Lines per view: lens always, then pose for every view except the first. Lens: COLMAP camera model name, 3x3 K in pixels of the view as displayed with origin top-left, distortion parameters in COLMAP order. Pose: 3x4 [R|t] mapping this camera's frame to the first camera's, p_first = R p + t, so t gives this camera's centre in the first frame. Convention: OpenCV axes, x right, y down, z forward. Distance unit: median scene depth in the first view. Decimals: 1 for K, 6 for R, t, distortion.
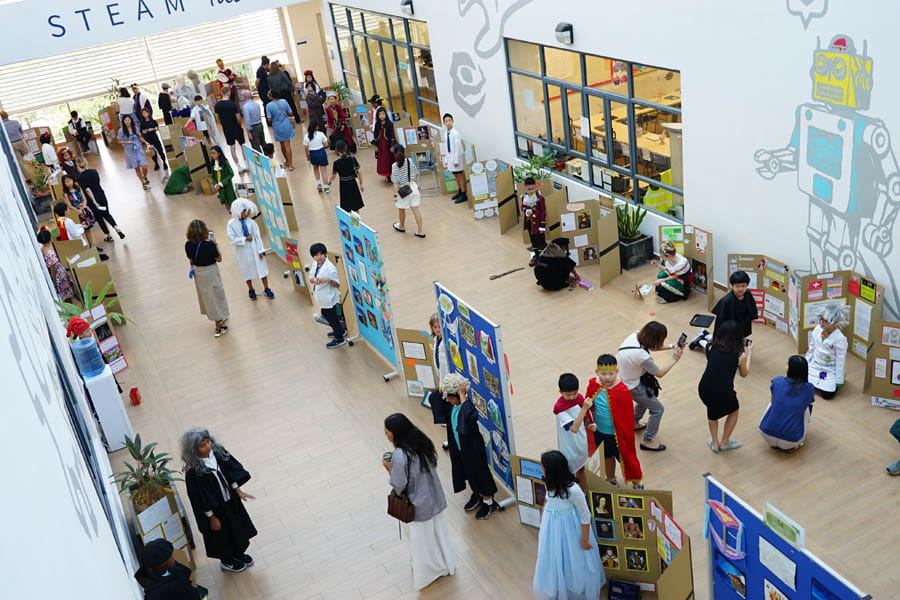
lens RADIAL K [[926.3, 0, 449.9], [0, 926.3, 300.4], [0, 0, 1]] dist [0.016037, 0.000000]
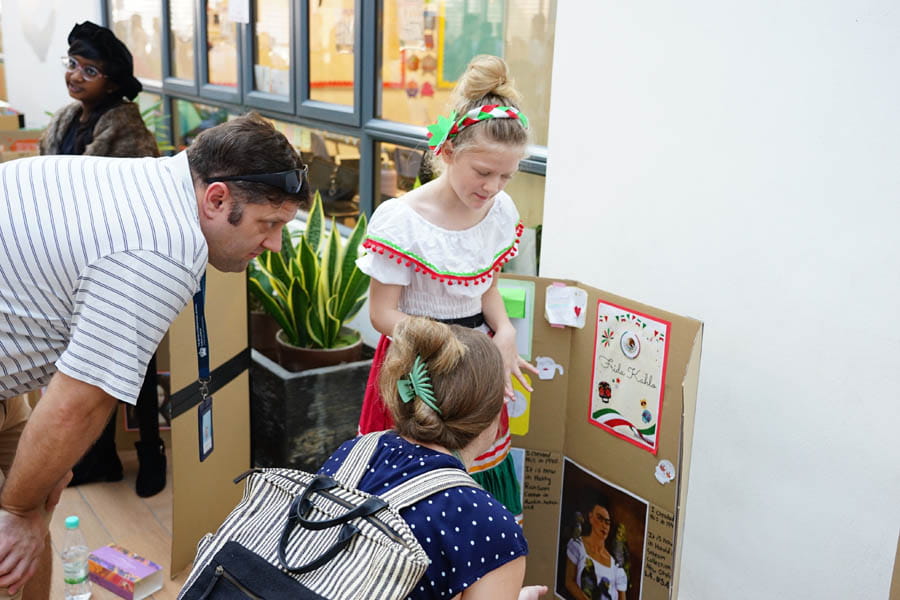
lens RADIAL K [[972.9, 0, 449.2], [0, 972.9, 299.7], [0, 0, 1]] dist [0.002557, 0.000000]
pose [[0.976017, 0.139583, 0.167058, 0.201241], [-0.103398, 0.972541, -0.208502, -0.033884], [-0.191574, 0.186228, 0.963649, 0.811844]]
